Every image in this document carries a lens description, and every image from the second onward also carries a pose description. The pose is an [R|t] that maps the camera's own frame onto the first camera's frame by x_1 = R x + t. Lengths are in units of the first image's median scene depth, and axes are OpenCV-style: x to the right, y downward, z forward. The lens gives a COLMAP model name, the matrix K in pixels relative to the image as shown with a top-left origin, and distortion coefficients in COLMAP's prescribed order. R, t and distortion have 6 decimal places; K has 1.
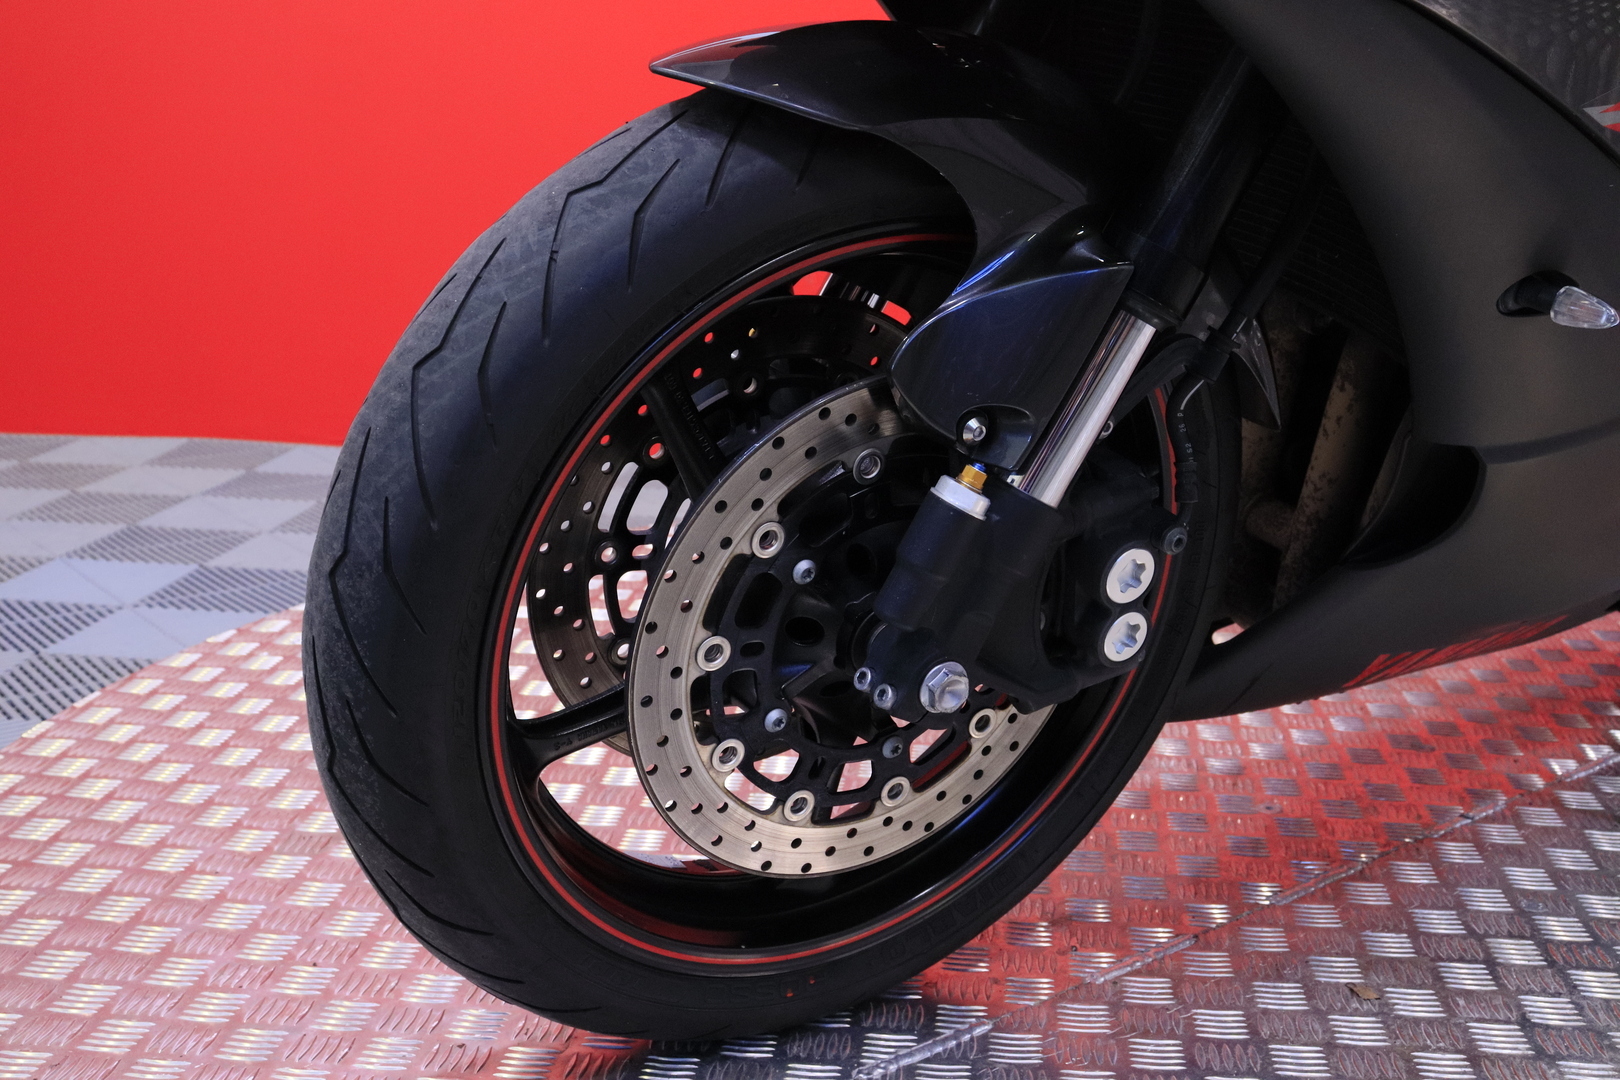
lens RADIAL K [[1895.9, 0, 810.0], [0, 1895.9, 540.0], [0, 0, 1]] dist [-0.007904, -0.006286]
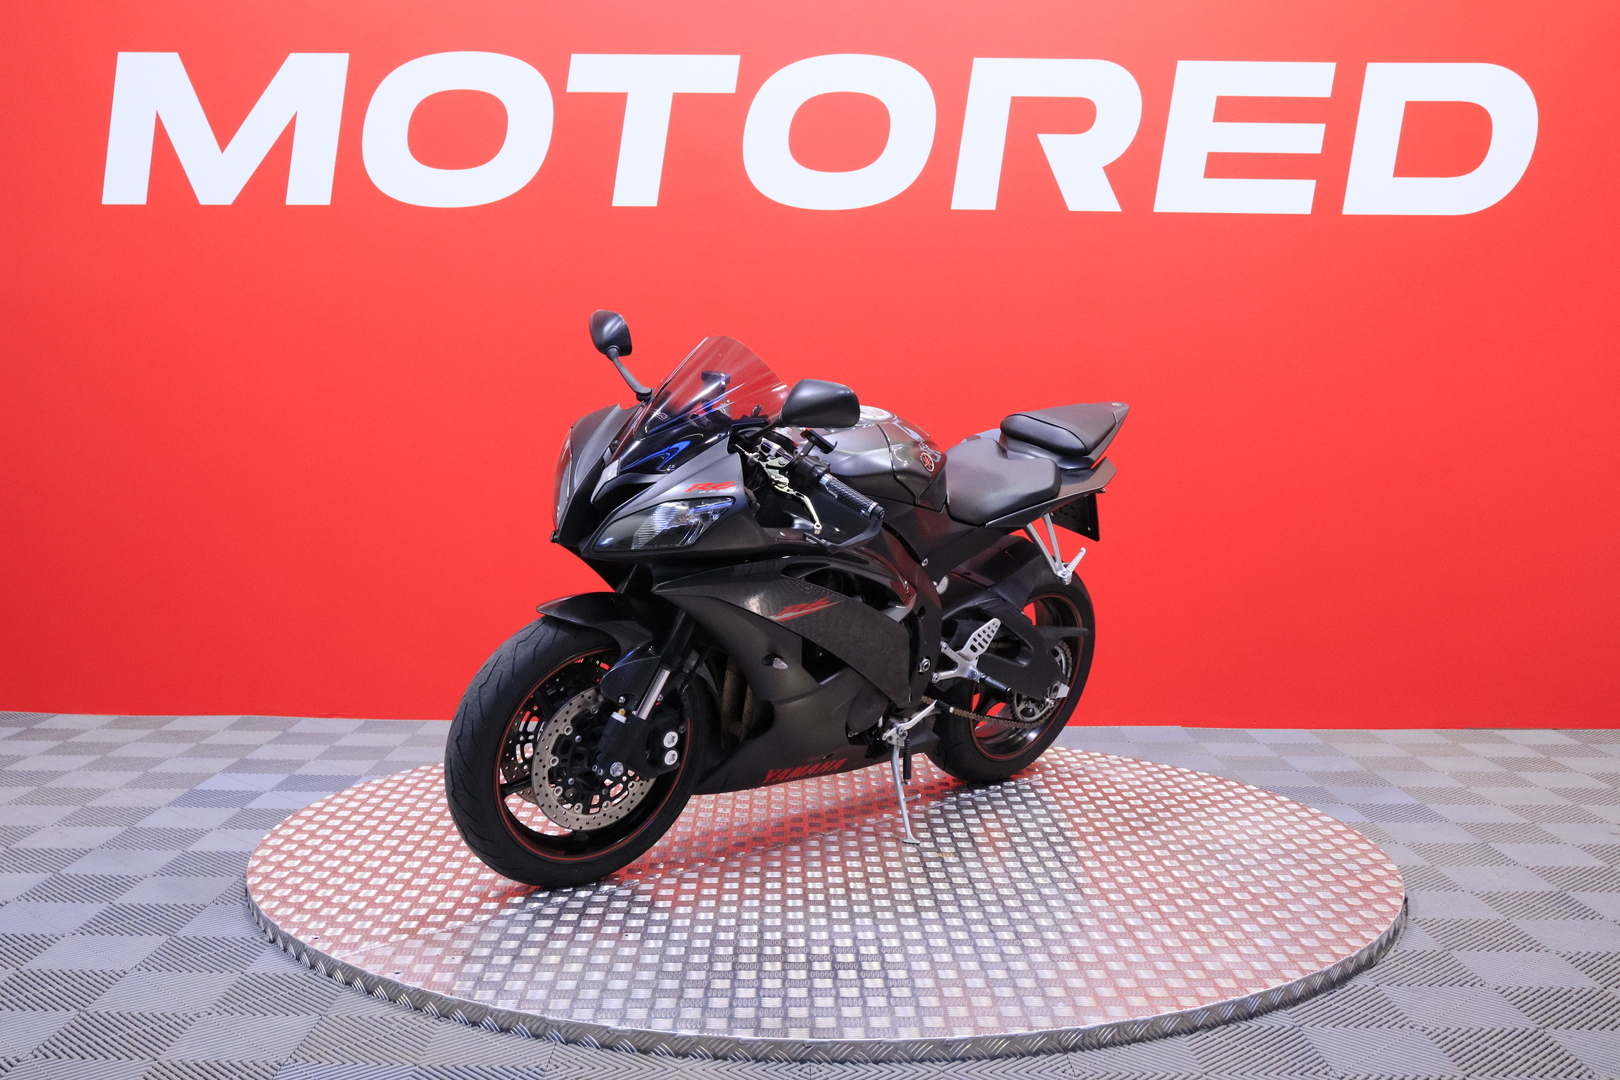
lens RADIAL K [[1811.8, 0, 810.0], [0, 1811.8, 540.0], [0, 0, 1]] dist [0.000884, 0.025213]
pose [[0.993135, -0.015279, 0.115969, 0.040783], [0.032043, 0.989044, -0.144102, 0.151435], [-0.112497, 0.146829, 0.982744, -2.501297]]
